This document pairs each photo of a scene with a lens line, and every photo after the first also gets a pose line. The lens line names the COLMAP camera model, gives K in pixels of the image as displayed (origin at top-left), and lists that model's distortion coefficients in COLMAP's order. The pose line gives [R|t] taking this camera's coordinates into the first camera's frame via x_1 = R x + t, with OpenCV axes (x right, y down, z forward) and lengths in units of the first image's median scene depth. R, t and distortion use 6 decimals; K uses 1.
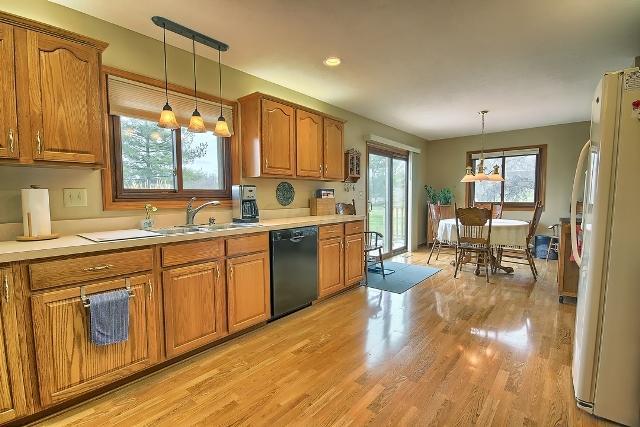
lens RADIAL K [[296.3, 0, 324.4], [0, 296.3, 216.0], [0, 0, 1]] dist [-0.002002, -0.001038]
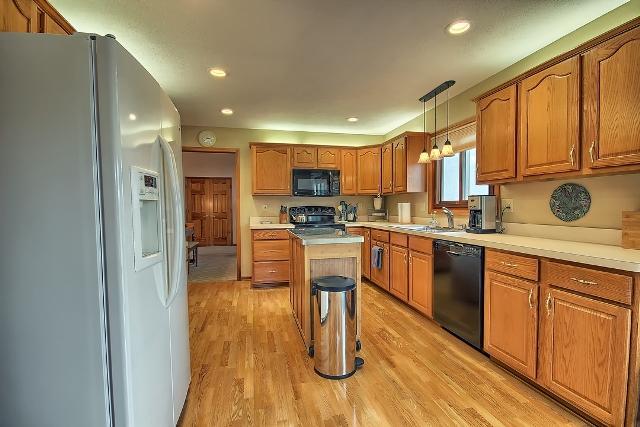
lens RADIAL K [[296.3, 0, 324.4], [0, 296.3, 216.0], [0, 0, 1]] dist [-0.002002, -0.001038]
pose [[-0.590676, 0.034940, -0.806152, 1.024106], [-0.046721, 0.995905, 0.077397, -0.106991], [0.805555, 0.083381, -0.586624, 1.445835]]
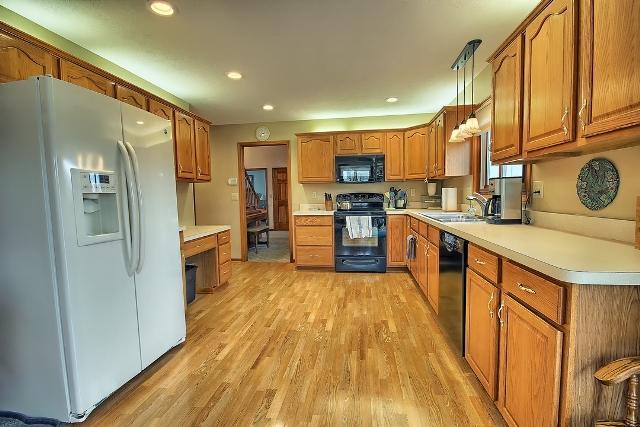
lens RADIAL K [[296.3, 0, 324.4], [0, 296.3, 216.0], [0, 0, 1]] dist [-0.002002, -0.001038]
pose [[-0.840380, 0.062939, -0.538331, 0.713991], [-0.011489, 0.990943, 0.133791, -0.125476], [0.541876, 0.118620, -0.832045, 1.756744]]
